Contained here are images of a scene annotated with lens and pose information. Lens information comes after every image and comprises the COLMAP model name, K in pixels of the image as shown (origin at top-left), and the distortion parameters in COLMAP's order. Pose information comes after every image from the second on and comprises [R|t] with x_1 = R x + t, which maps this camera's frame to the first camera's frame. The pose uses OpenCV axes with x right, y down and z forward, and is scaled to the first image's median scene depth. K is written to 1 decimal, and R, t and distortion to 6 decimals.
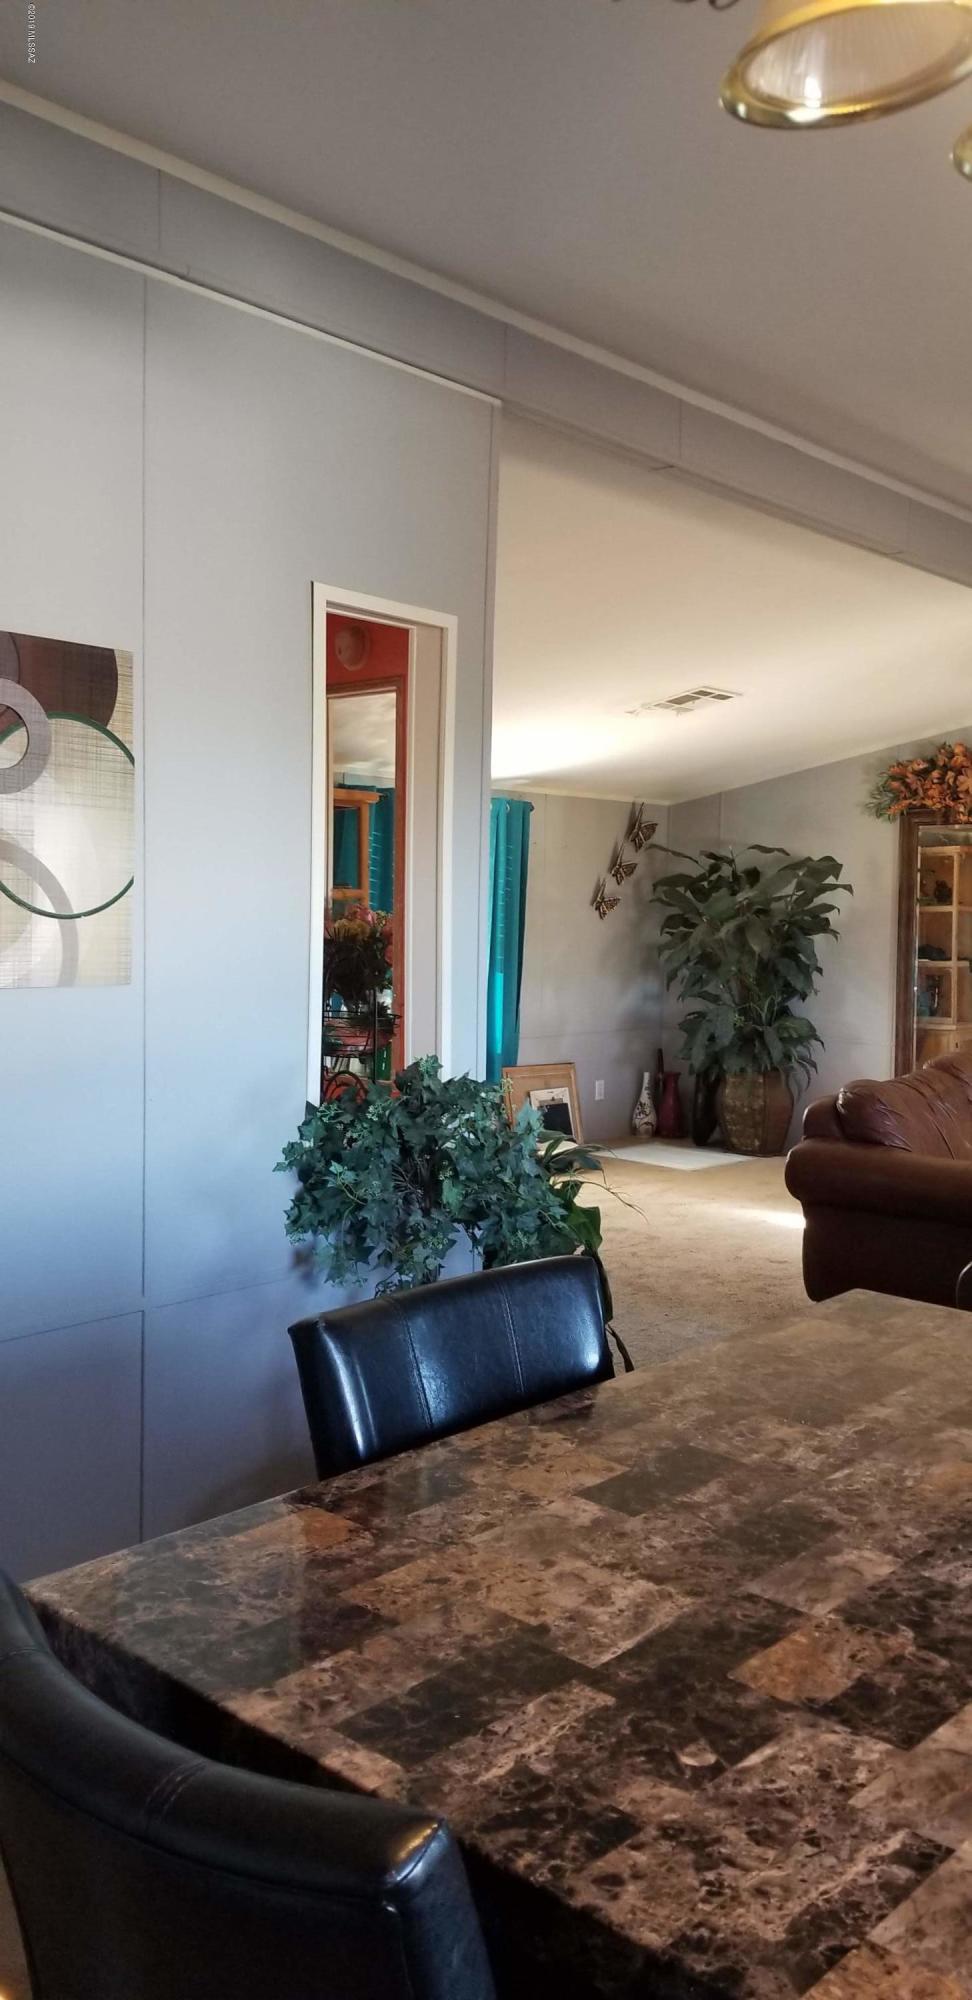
lens RADIAL K [[1476.7, 0, 495.9], [0, 1476.7, 971.0], [0, 0, 1]] dist [0.106351, -0.000105]
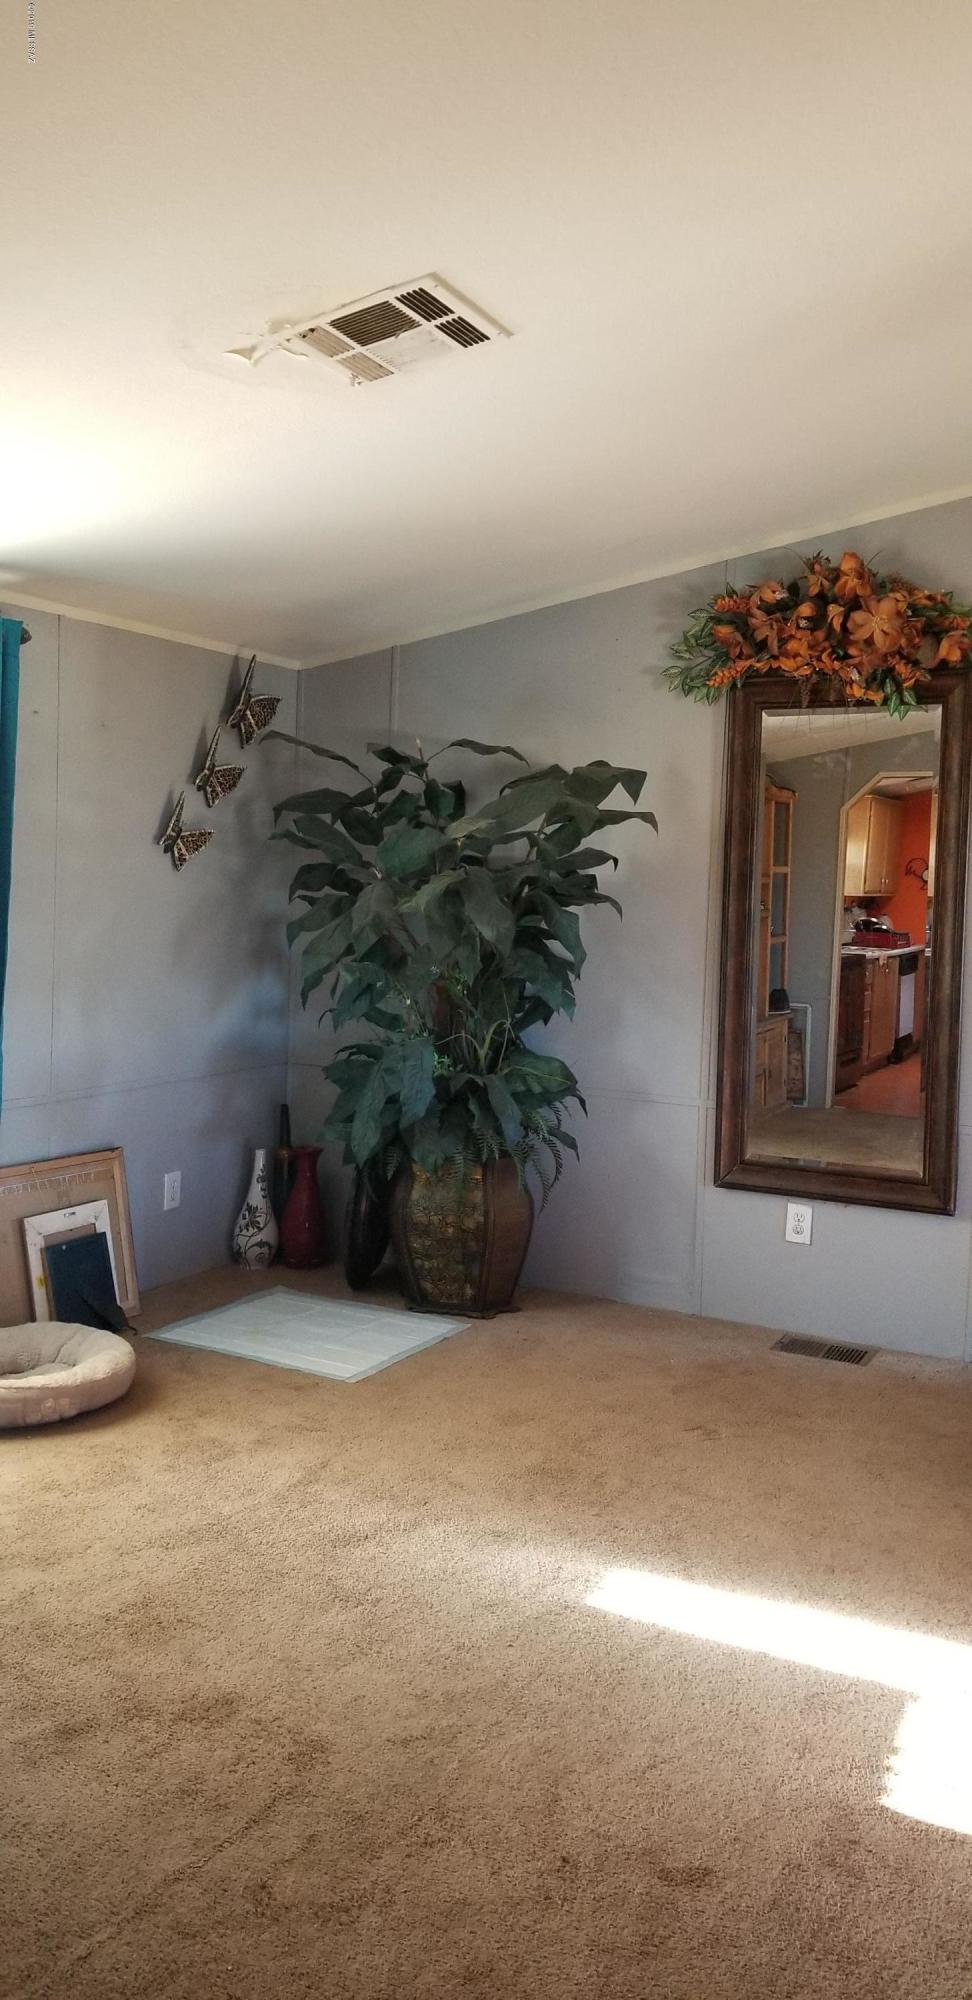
lens RADIAL K [[1476.7, 0, 495.9], [0, 1476.7, 971.0], [0, 0, 1]] dist [0.106351, -0.000105]
pose [[0.961263, -0.002203, 0.275623, 0.036756], [-0.006003, 0.999564, 0.028925, -0.015858], [-0.275566, -0.029459, 0.960831, 0.481316]]
